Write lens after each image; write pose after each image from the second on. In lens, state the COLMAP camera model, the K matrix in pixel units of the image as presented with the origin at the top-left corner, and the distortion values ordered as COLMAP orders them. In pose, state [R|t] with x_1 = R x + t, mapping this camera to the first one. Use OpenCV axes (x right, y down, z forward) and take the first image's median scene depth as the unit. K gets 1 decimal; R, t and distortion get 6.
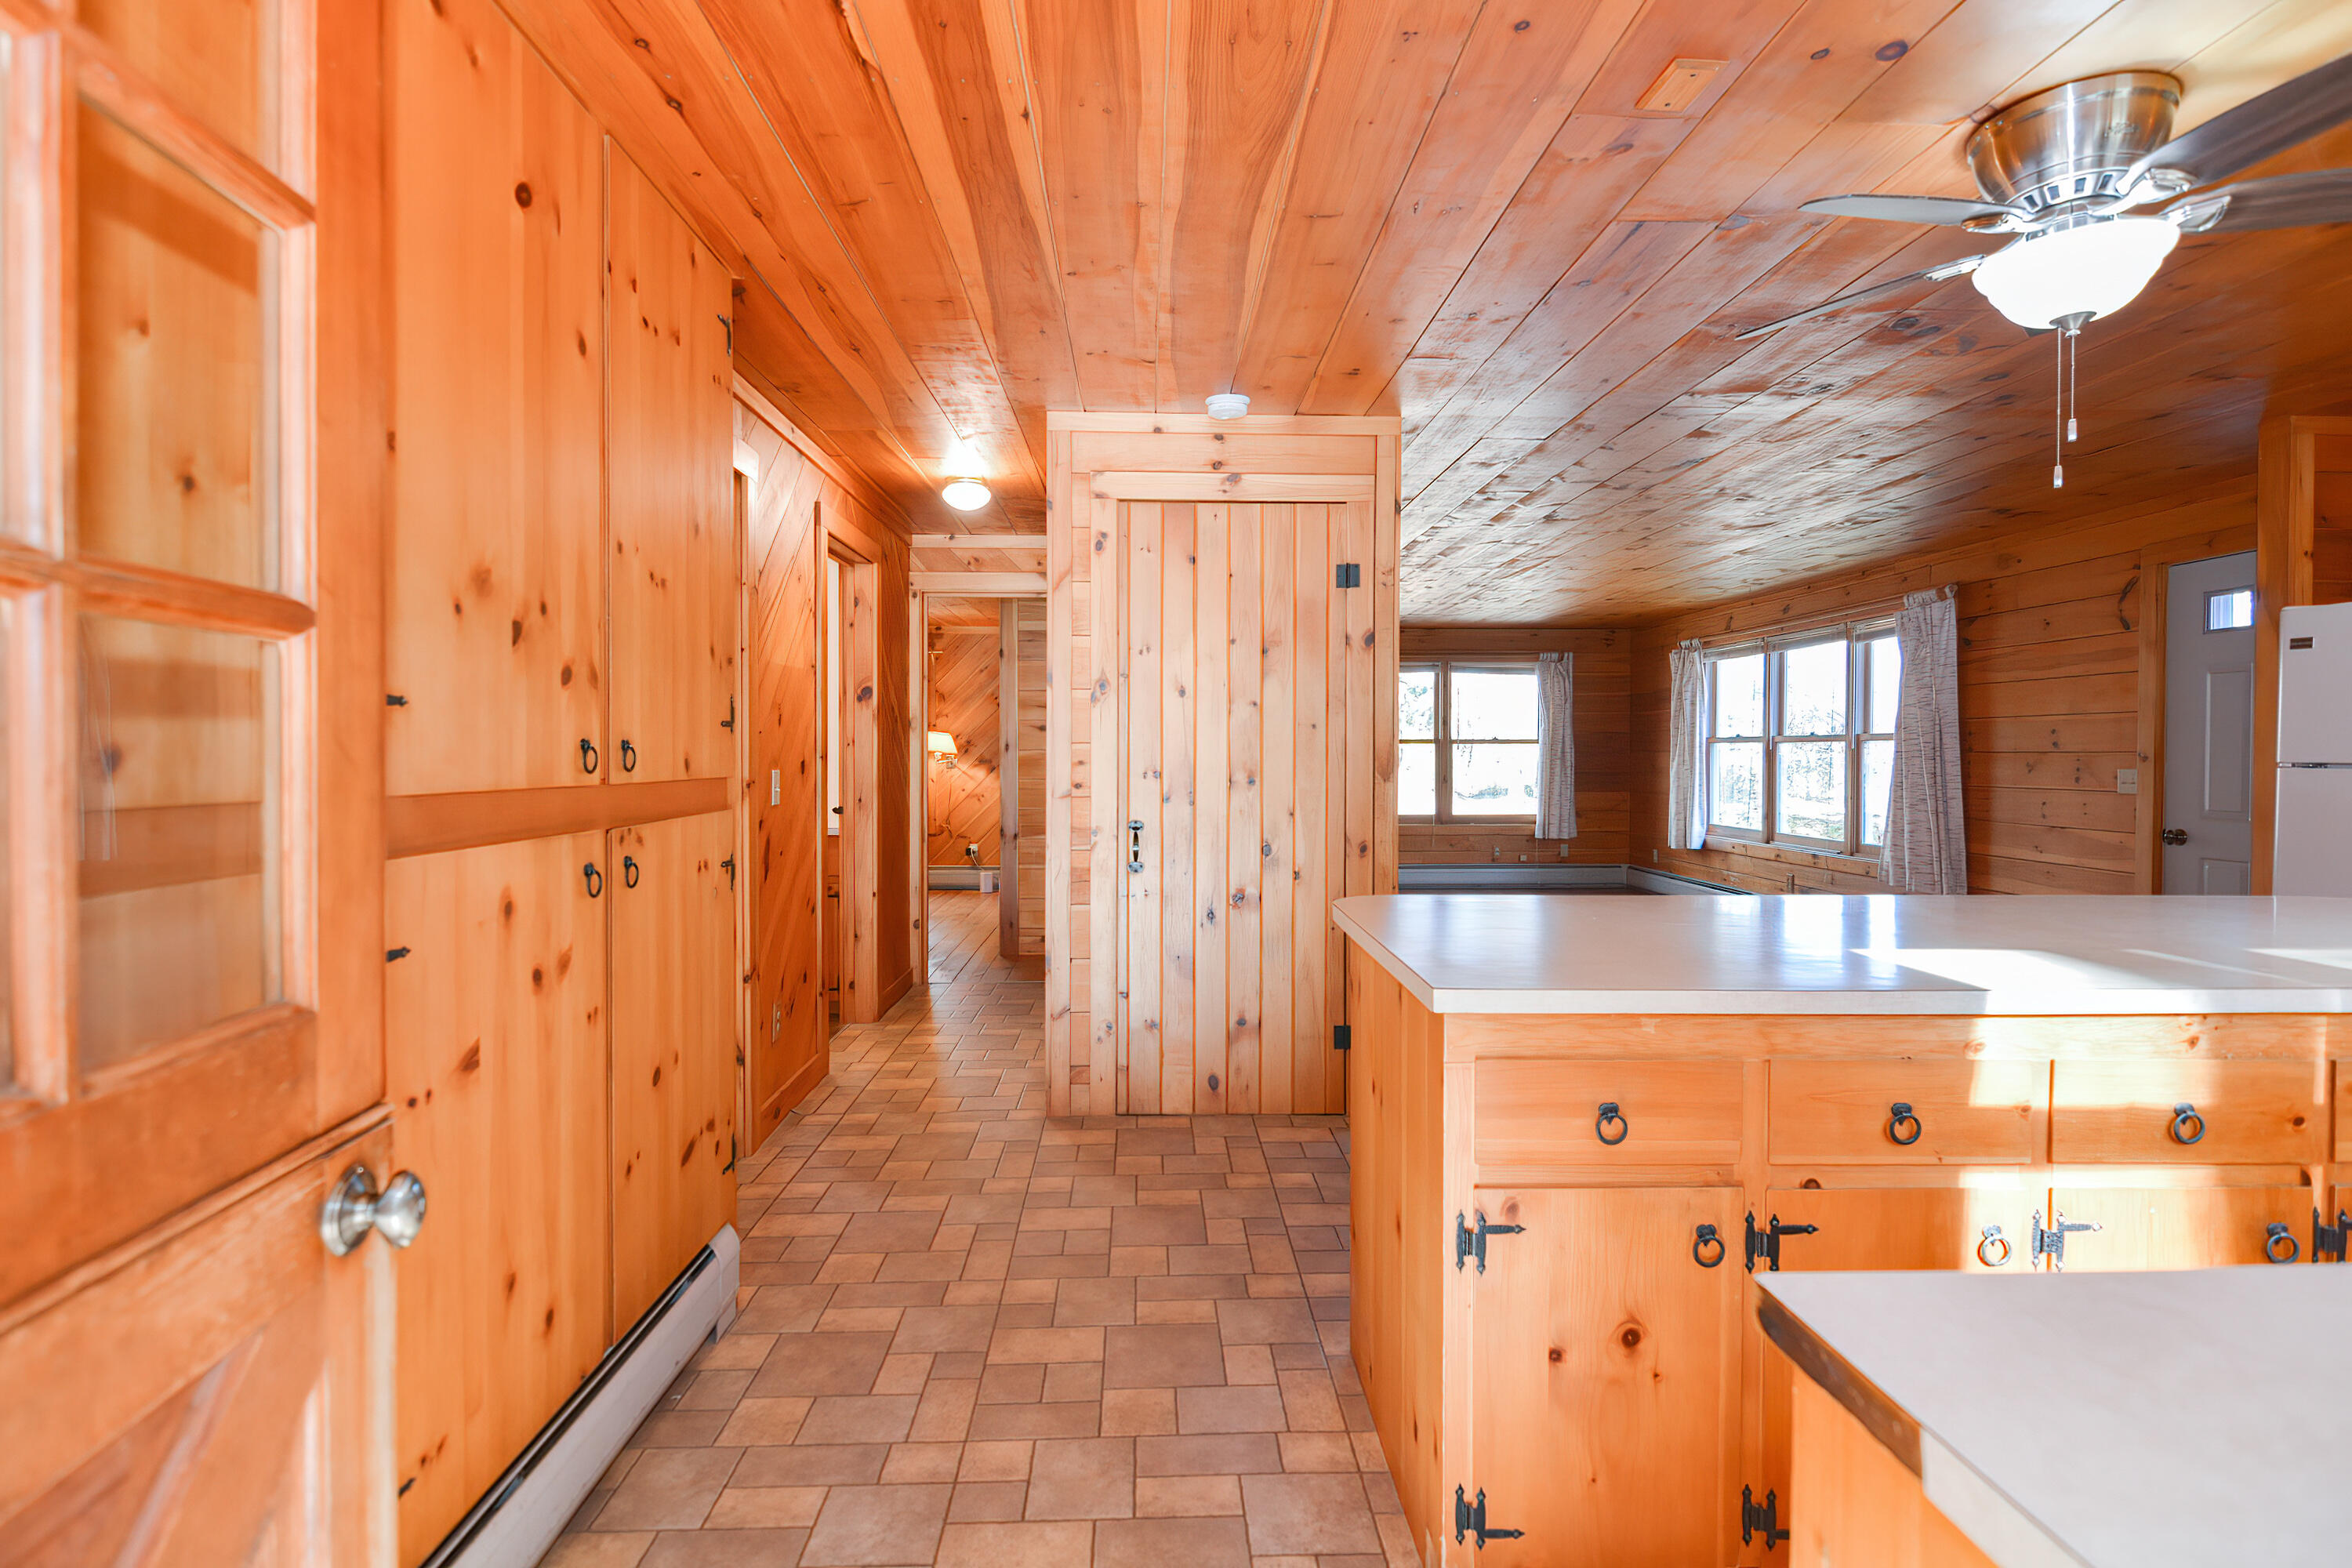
lens RADIAL K [[1128.9, 0, 1170.6], [0, 1128.9, 778.4], [0, 0, 1]] dist [0.010028, -0.008257]
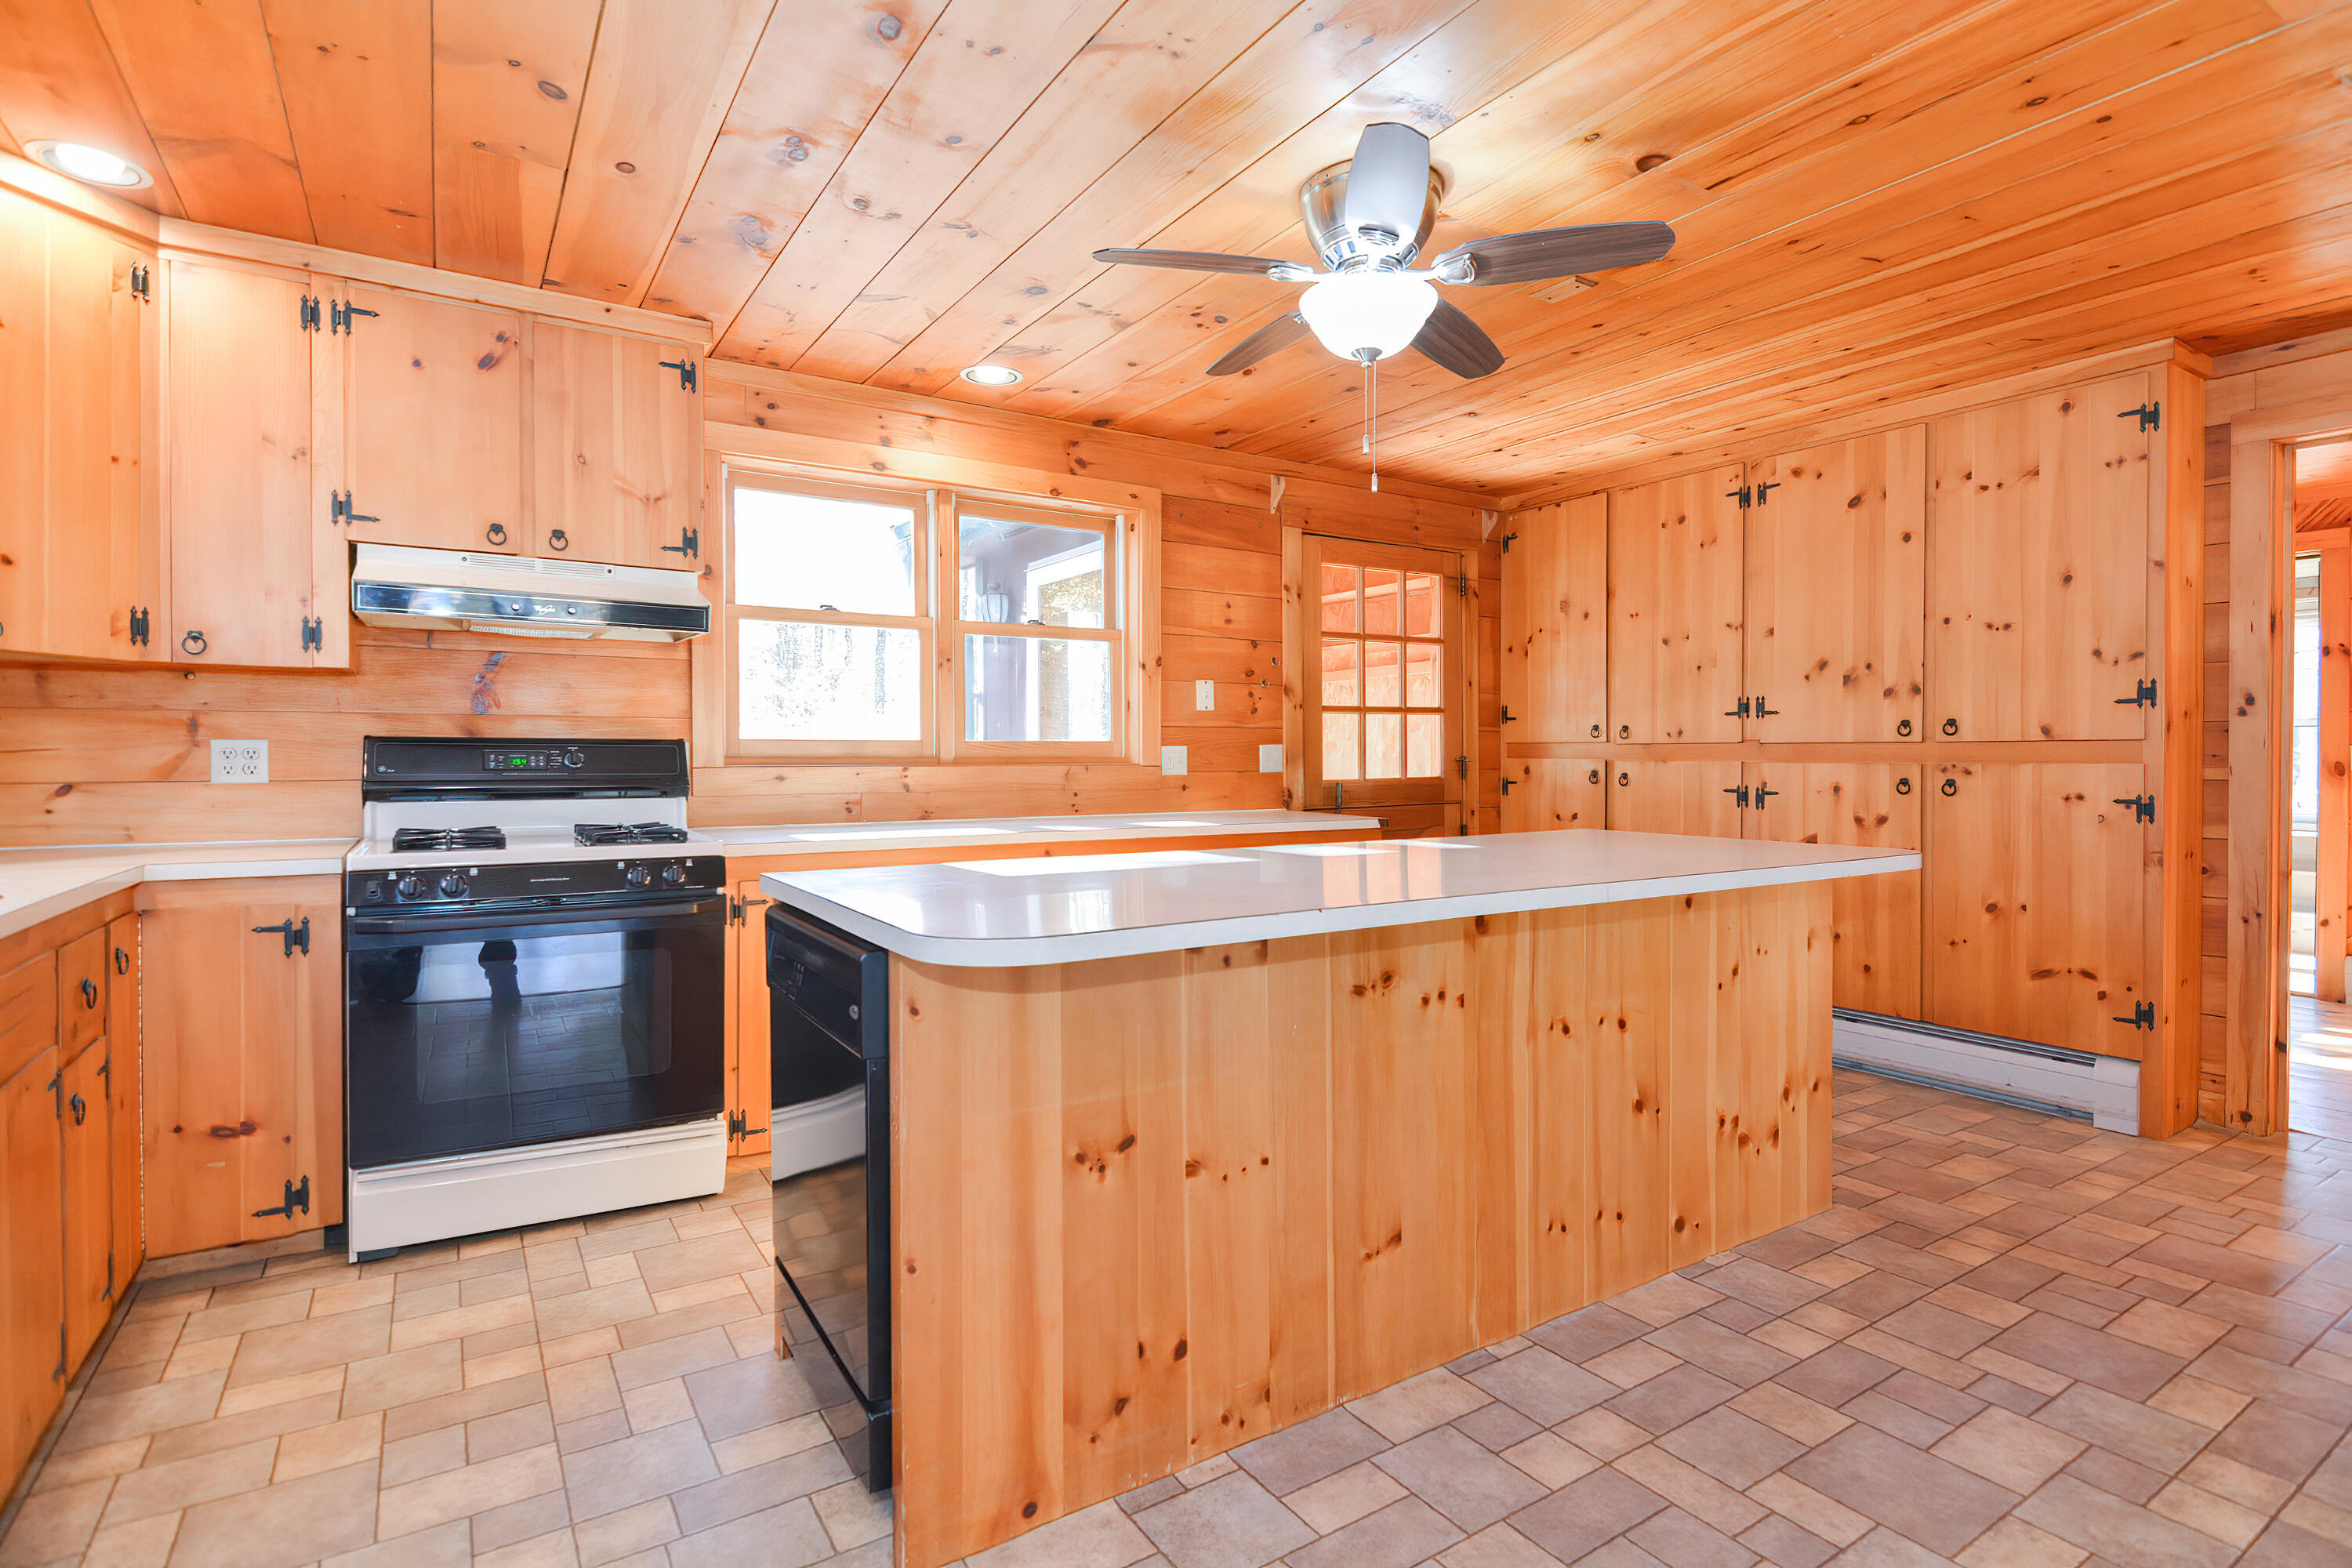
lens RADIAL K [[1128.9, 0, 1197.3], [0, 1128.9, 776.8], [0, 0, 1]] dist [0.010028, -0.008257]
pose [[-0.851935, 0.008562, -0.523577, 0.515851], [-0.010392, 0.999393, 0.033251, 0.004398], [0.523544, 0.033769, -0.851329, 0.621207]]
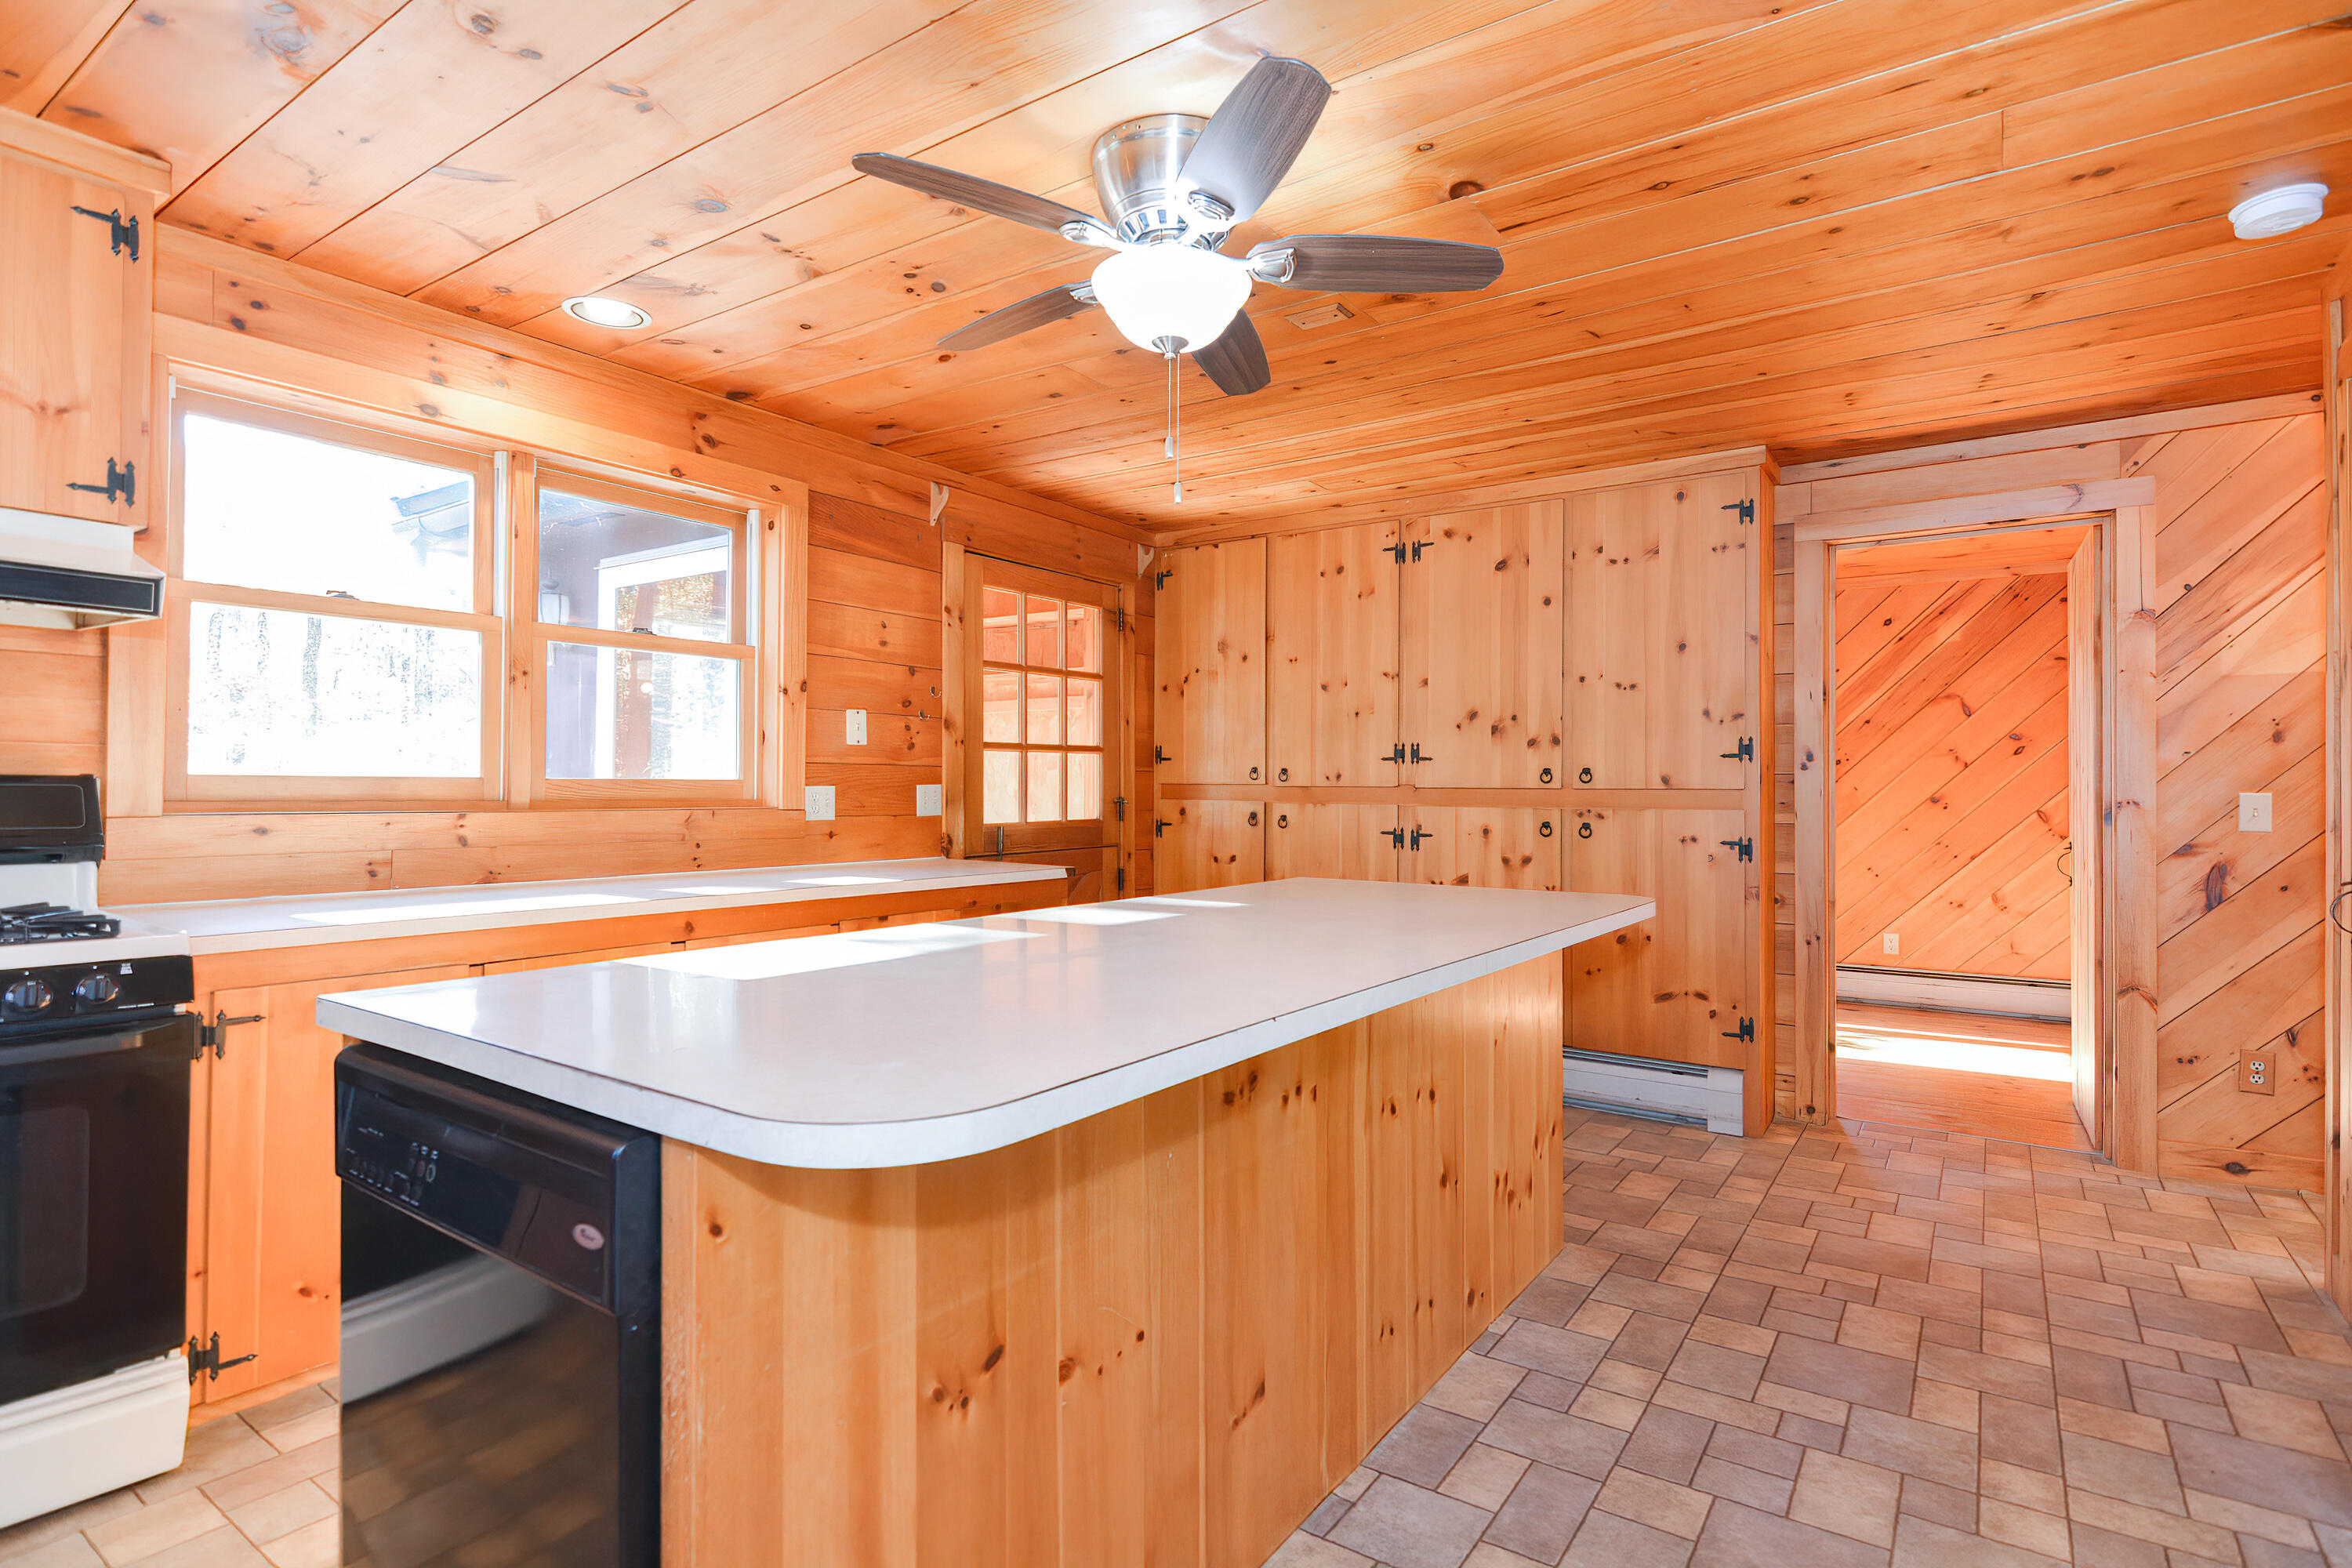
lens RADIAL K [[1128.9, 0, 1192.9], [0, 1128.9, 782.0], [0, 0, 1]] dist [0.010028, -0.008257]
pose [[-0.586505, -0.010130, -0.809883, 0.528648], [-0.020880, 0.999779, 0.002616, 0.000813], [0.809677, 0.018445, -0.586586, 0.522056]]
